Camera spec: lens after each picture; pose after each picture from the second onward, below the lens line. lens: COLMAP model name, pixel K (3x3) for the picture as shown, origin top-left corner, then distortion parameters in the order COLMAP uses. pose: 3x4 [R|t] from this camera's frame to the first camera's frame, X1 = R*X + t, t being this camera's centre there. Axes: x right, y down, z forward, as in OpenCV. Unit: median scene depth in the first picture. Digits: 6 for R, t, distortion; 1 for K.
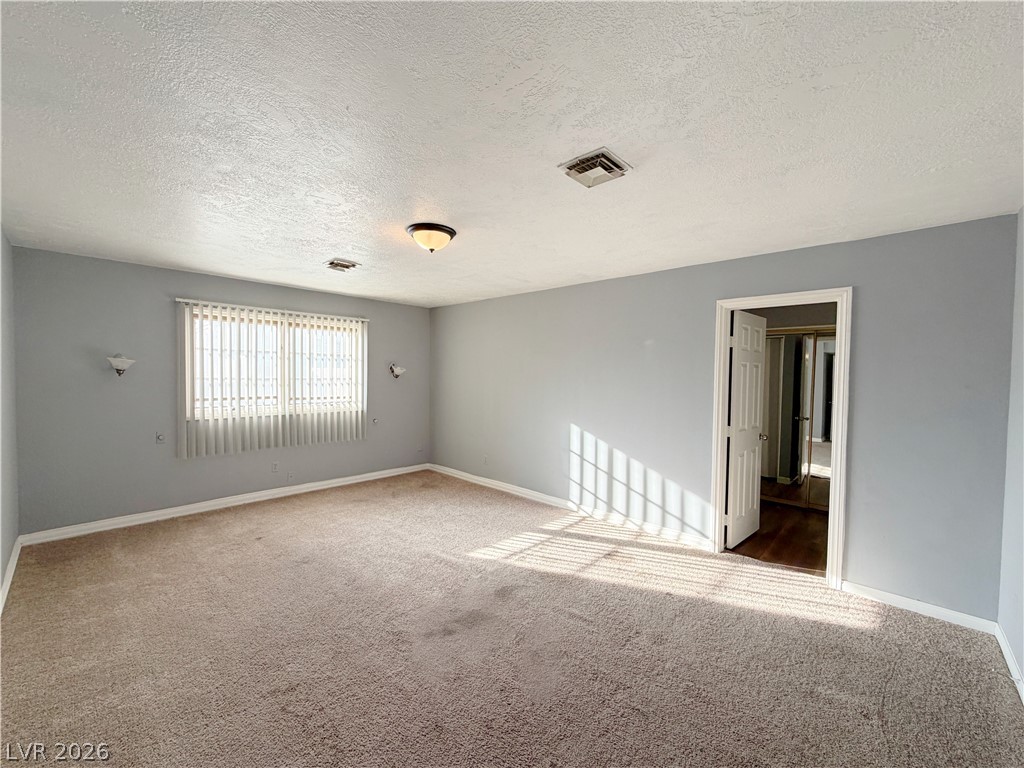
lens RADIAL K [[410.9, 0, 510.9], [0, 410.9, 368.4], [0, 0, 1]] dist [0.000293, 0.000033]
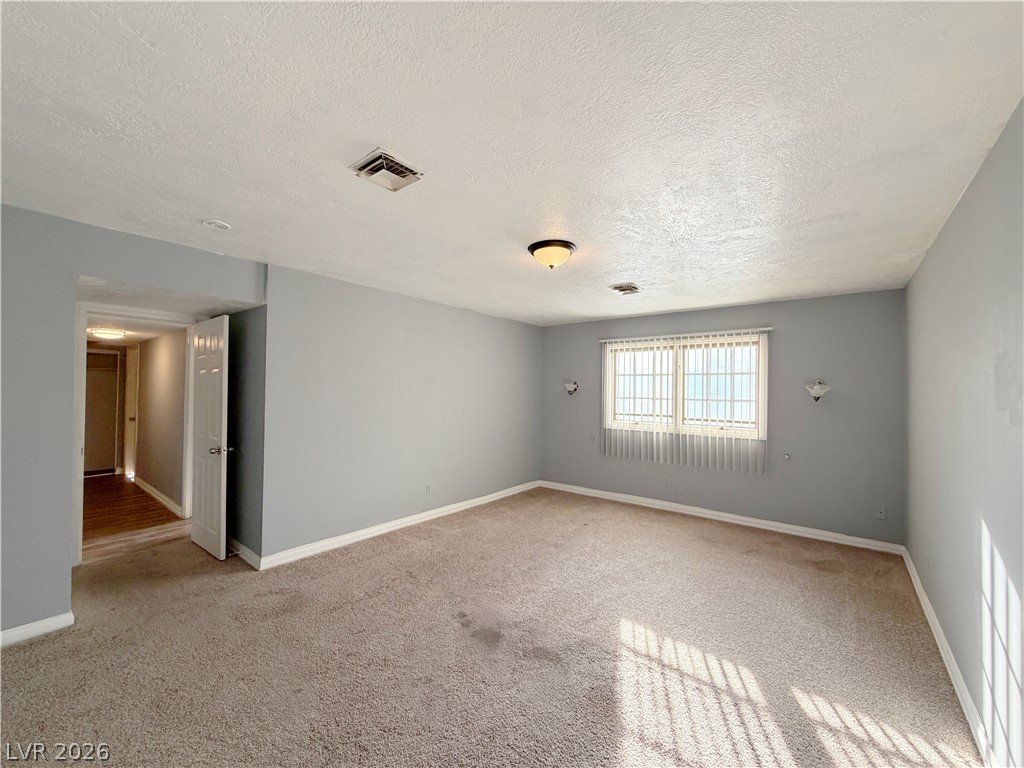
lens RADIAL K [[411.0, 0, 509.2], [0, 411.0, 385.8], [0, 0, 1]] dist [0.000026, 0.000027]
pose [[0.073625, -0.023540, -0.997008, 0.572189], [0.002791, 0.999722, -0.023398, 0.016392], [0.997282, -0.001060, 0.073670, 0.609036]]
